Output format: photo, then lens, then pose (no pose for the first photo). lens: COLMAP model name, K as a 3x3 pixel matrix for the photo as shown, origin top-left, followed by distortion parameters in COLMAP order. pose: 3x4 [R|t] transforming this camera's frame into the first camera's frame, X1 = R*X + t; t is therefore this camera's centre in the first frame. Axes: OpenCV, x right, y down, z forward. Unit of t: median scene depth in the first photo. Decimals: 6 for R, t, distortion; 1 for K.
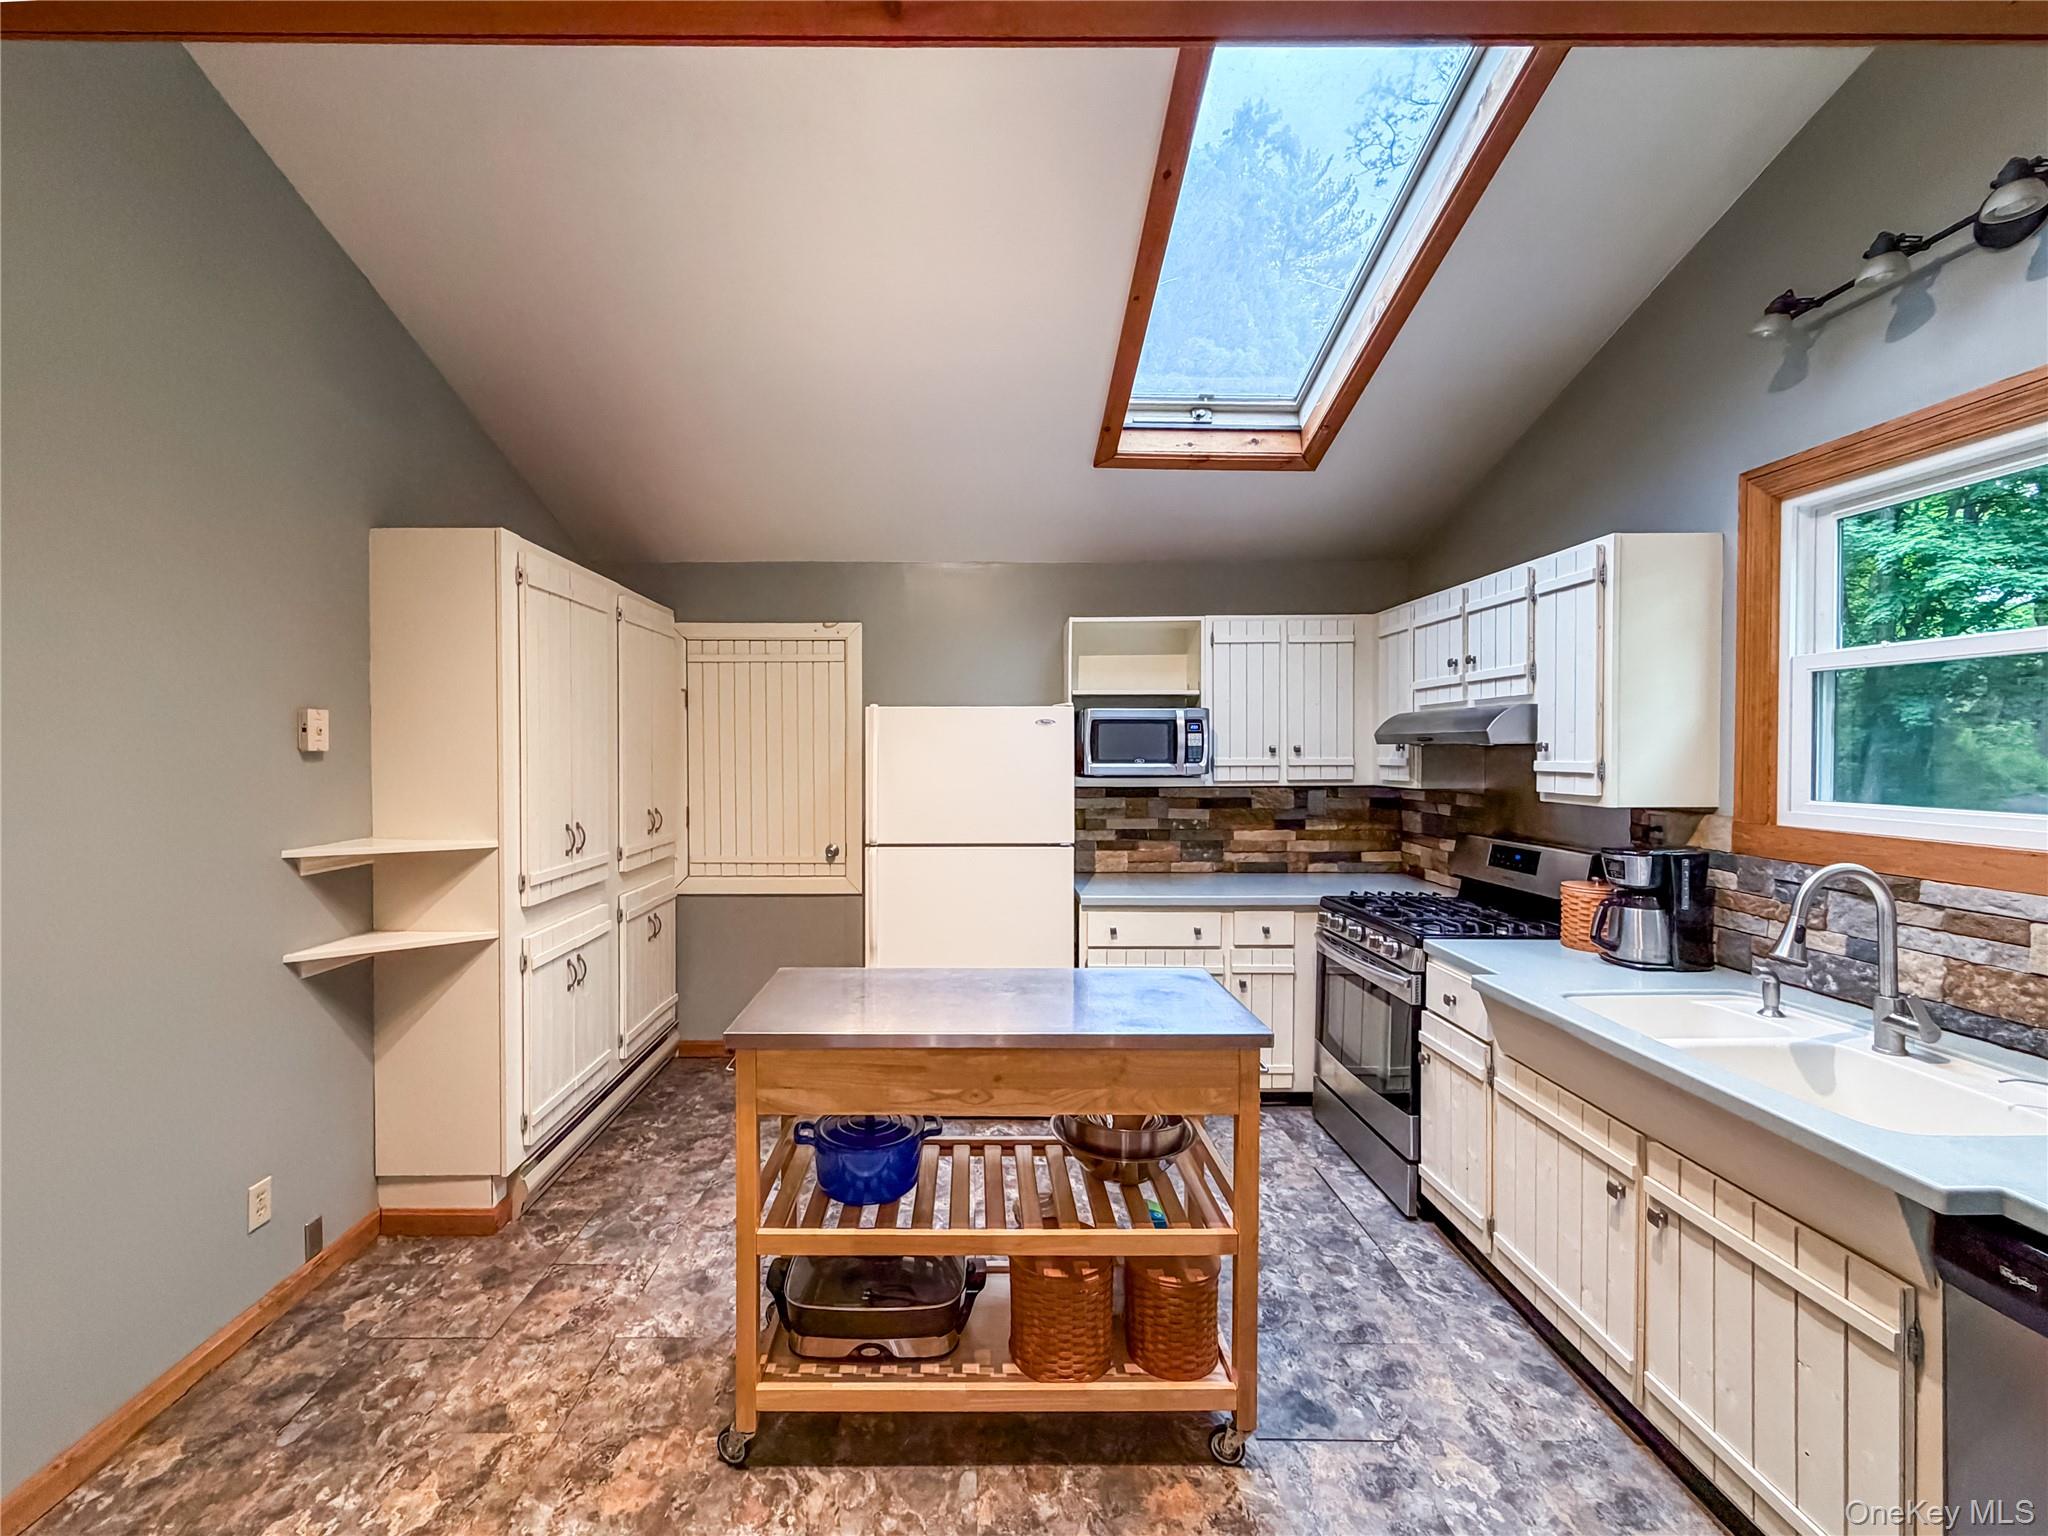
lens RADIAL K [[861.9, 0, 971.5], [0, 861.9, 764.2], [0, 0, 1]] dist [0.000529, 0.000016]
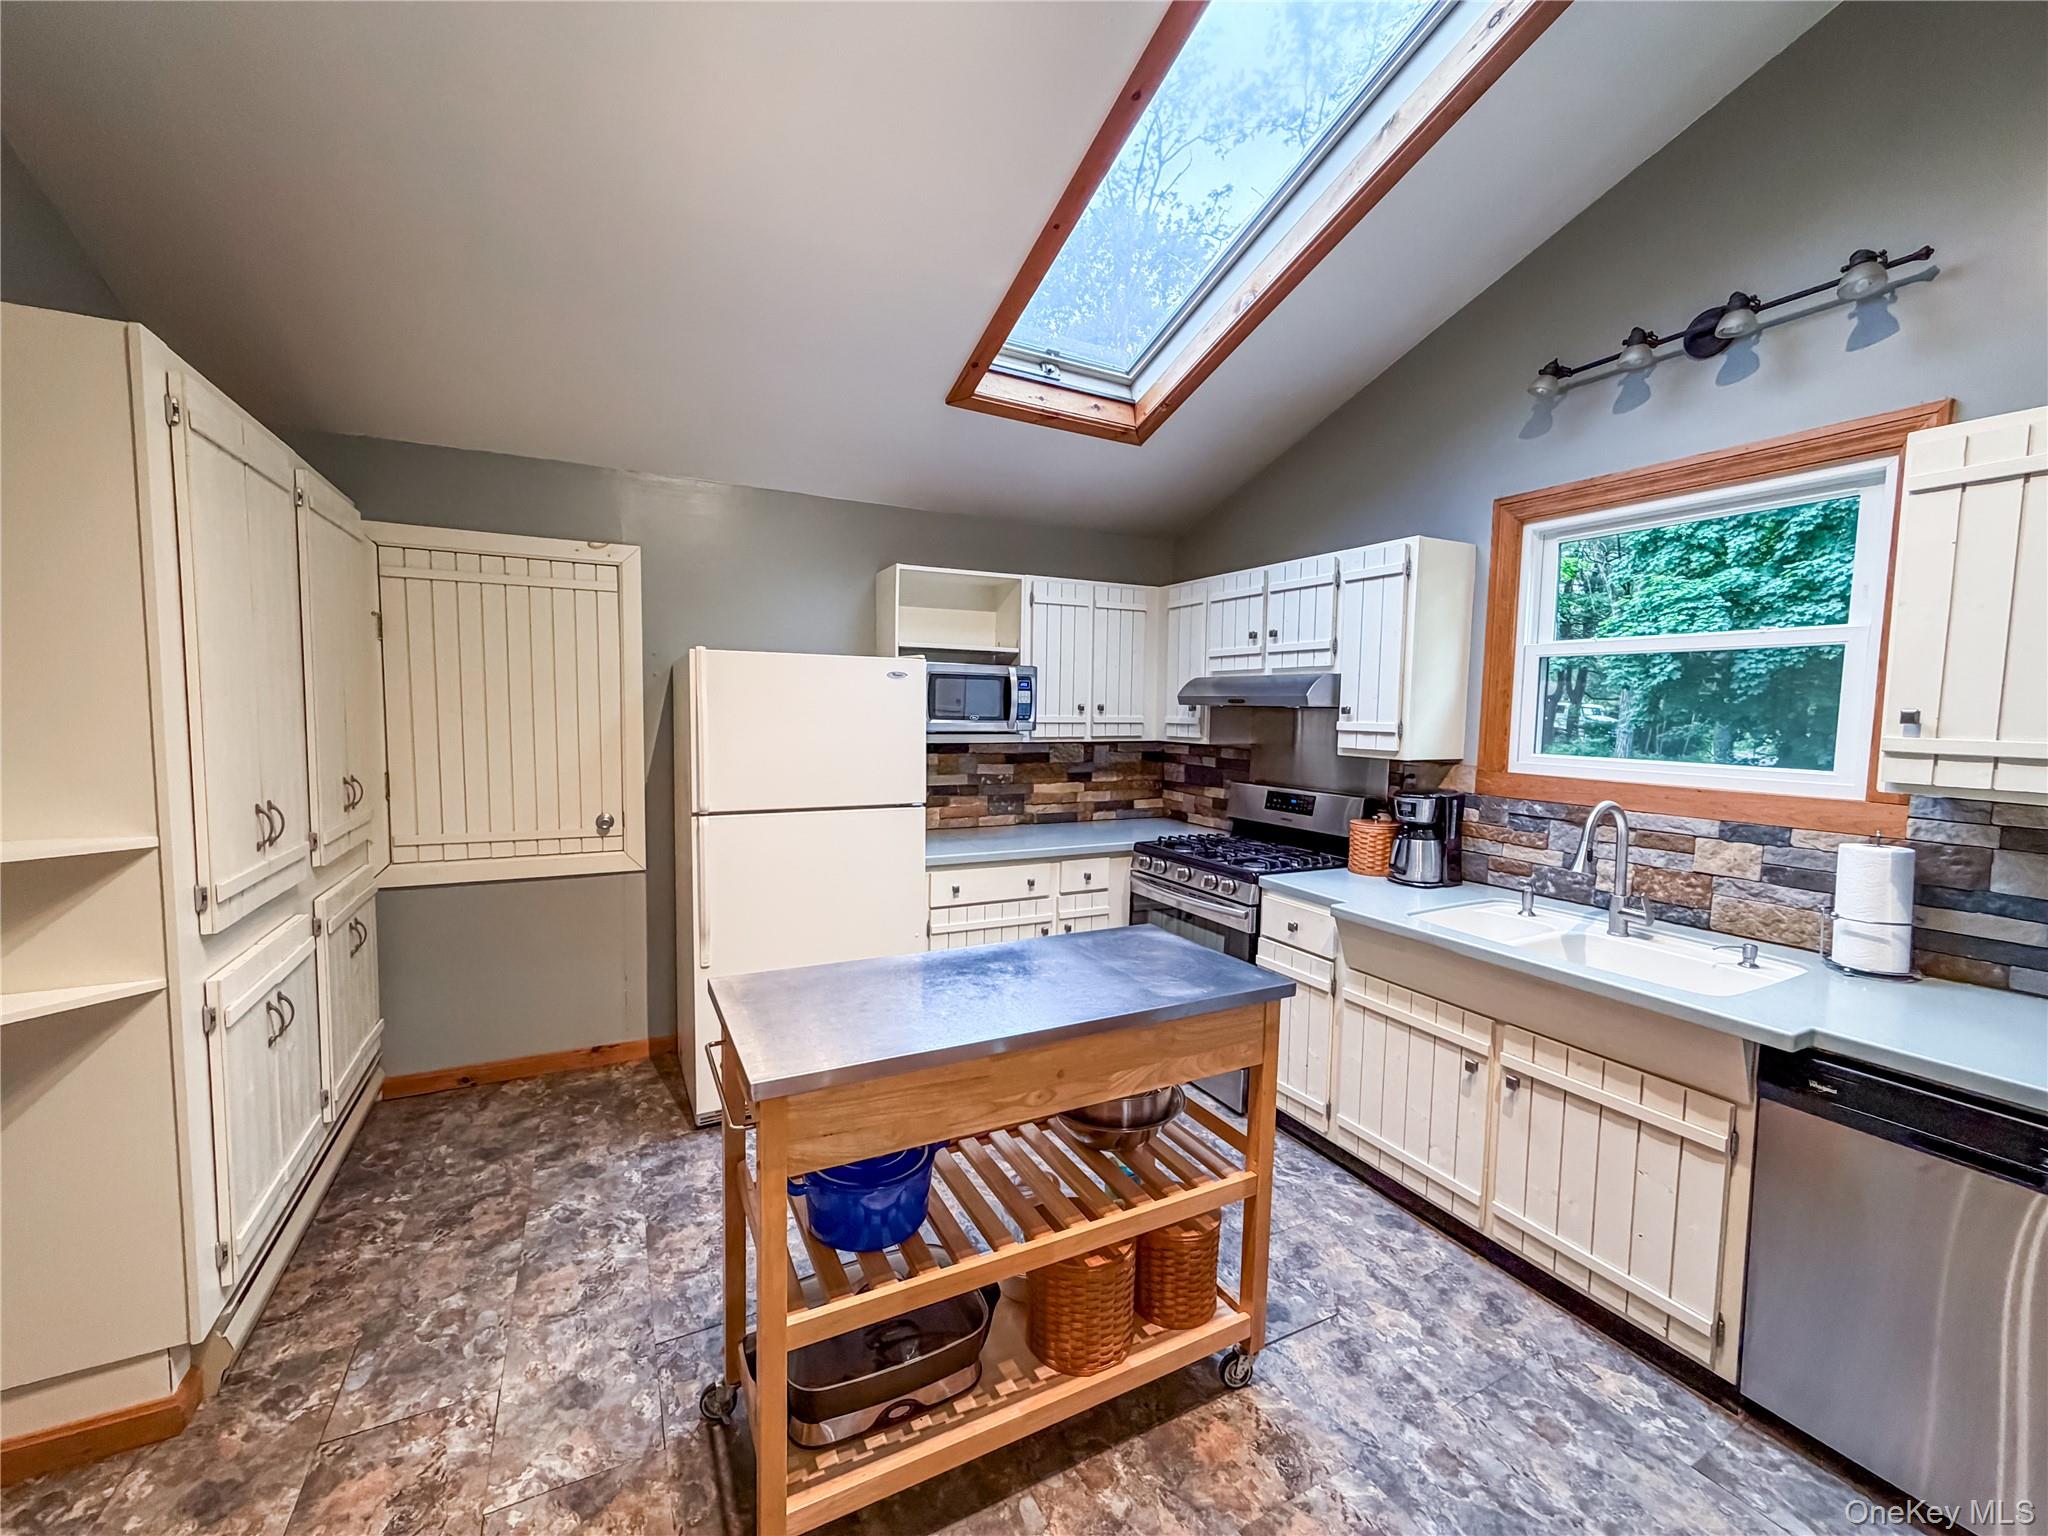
lens RADIAL K [[822.2, 0, 1017.1], [0, 822.2, 769.5], [0, 0, 1]] dist [-0.000095, -0.000071]
pose [[0.889733, -0.018859, 0.456092, -0.290983], [-0.009996, 0.998102, 0.060770, -0.002606], [-0.456372, -0.058628, 0.887855, 0.203983]]
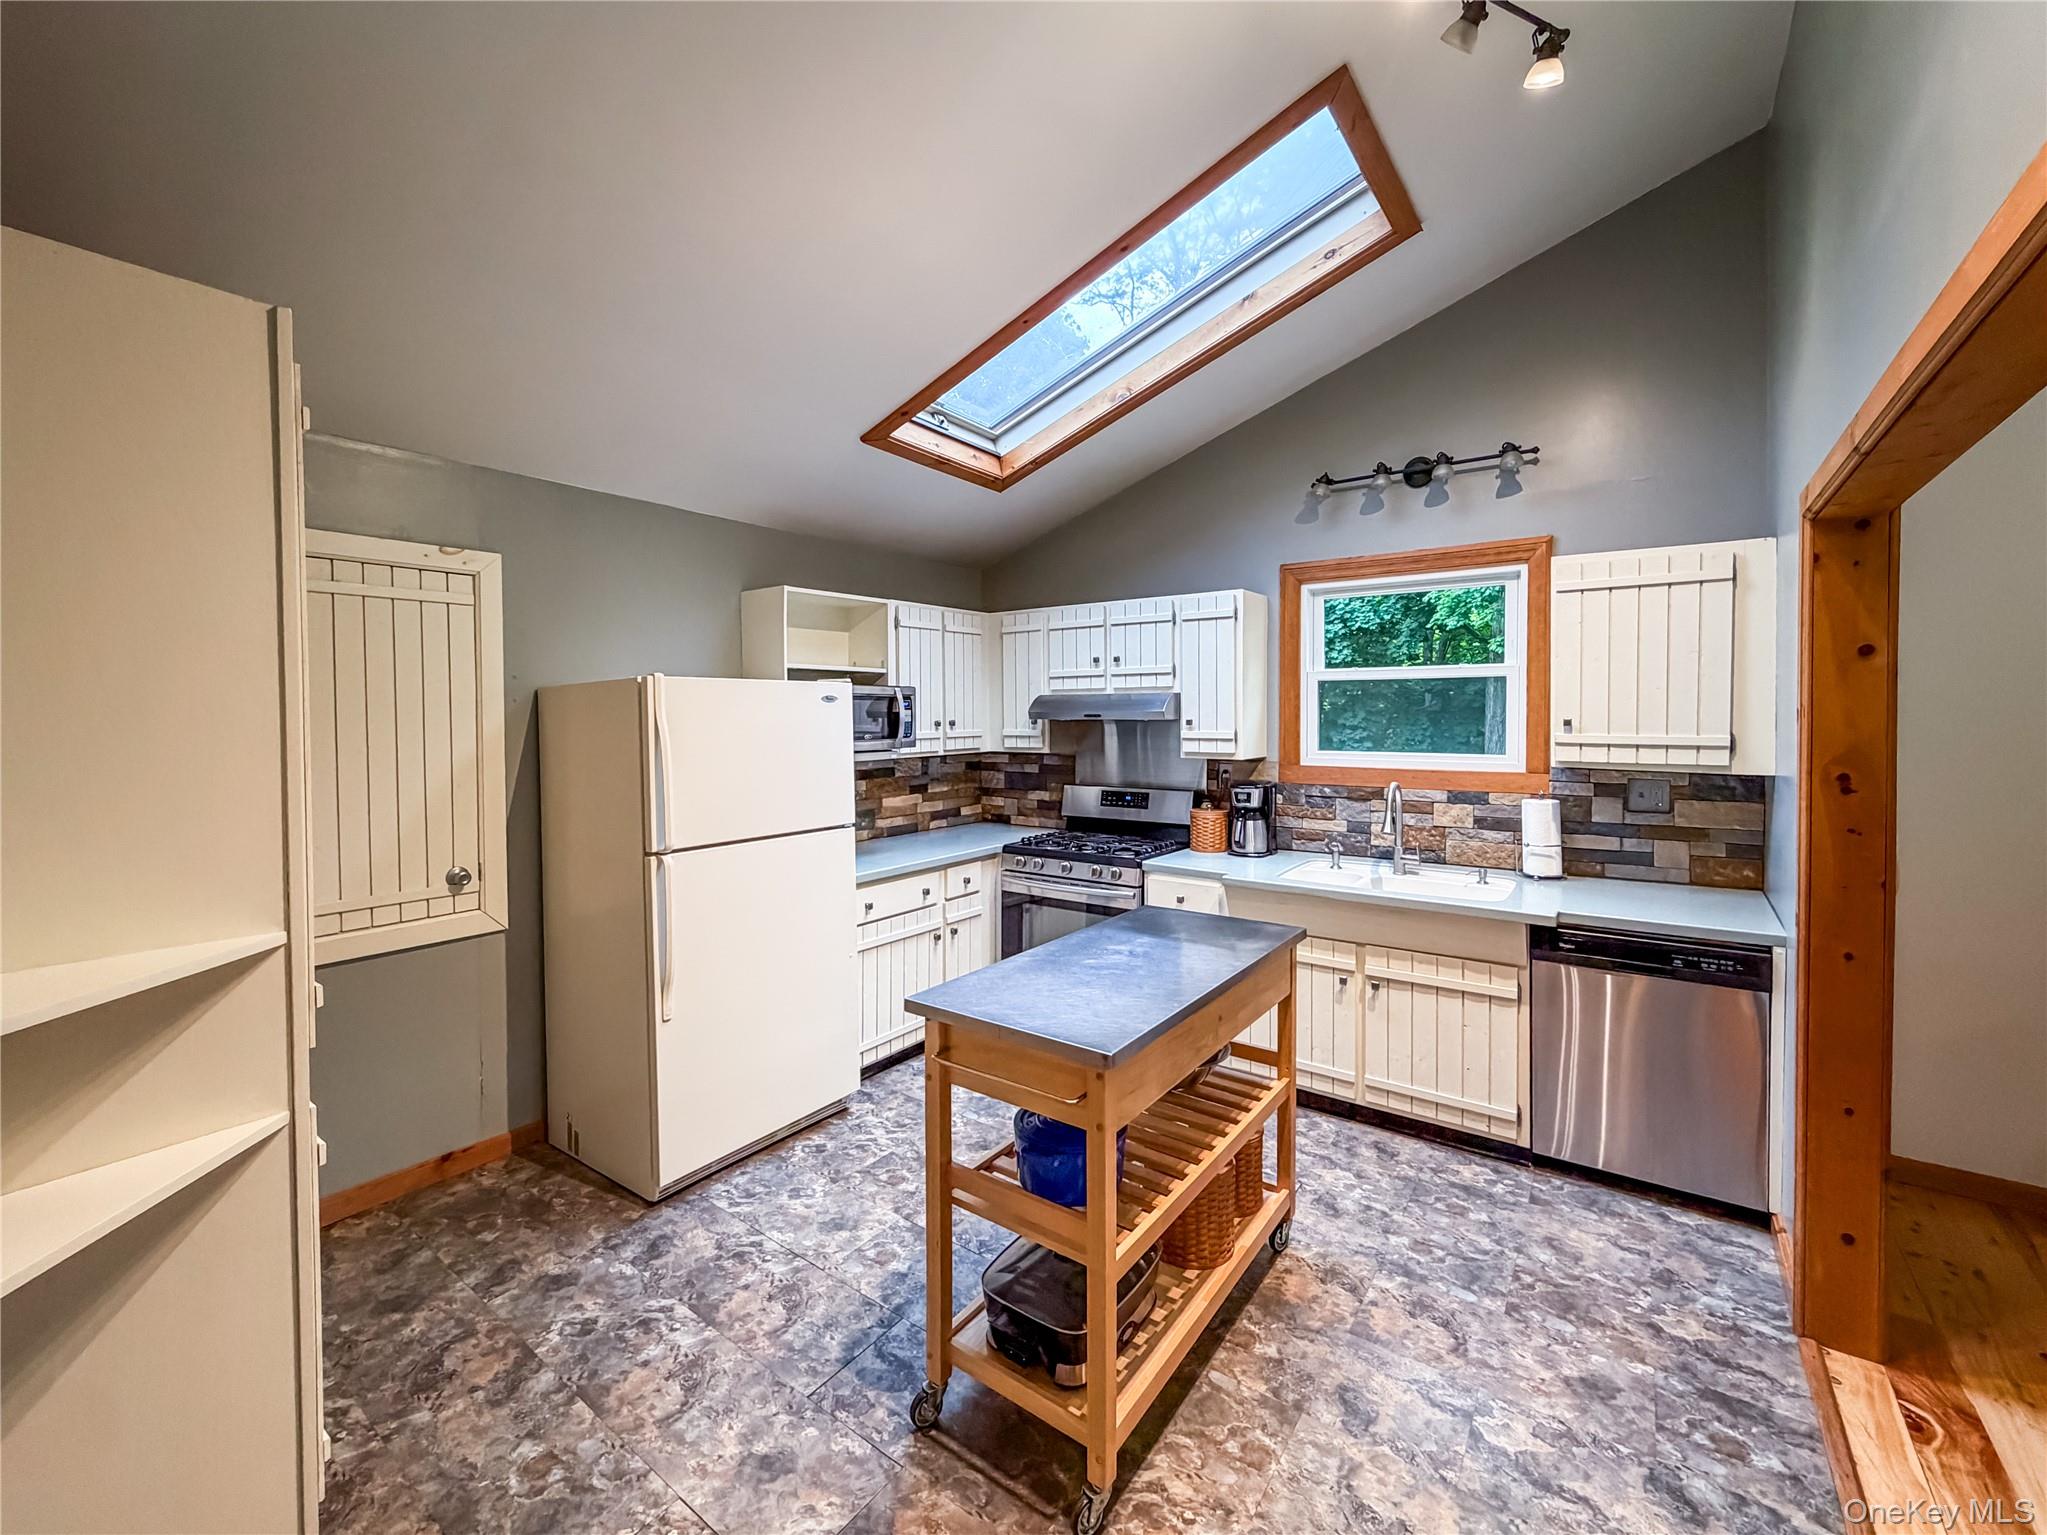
lens RADIAL K [[843.3, 0, 1018.2], [0, 843.3, 730.9], [0, 0, 1]] dist [0.000963, -0.000105]
pose [[0.590981, -0.019130, 0.806459, -0.760725], [0.018083, 0.999782, 0.010465, -0.027092], [-0.806483, 0.008399, 0.591198, 0.402068]]
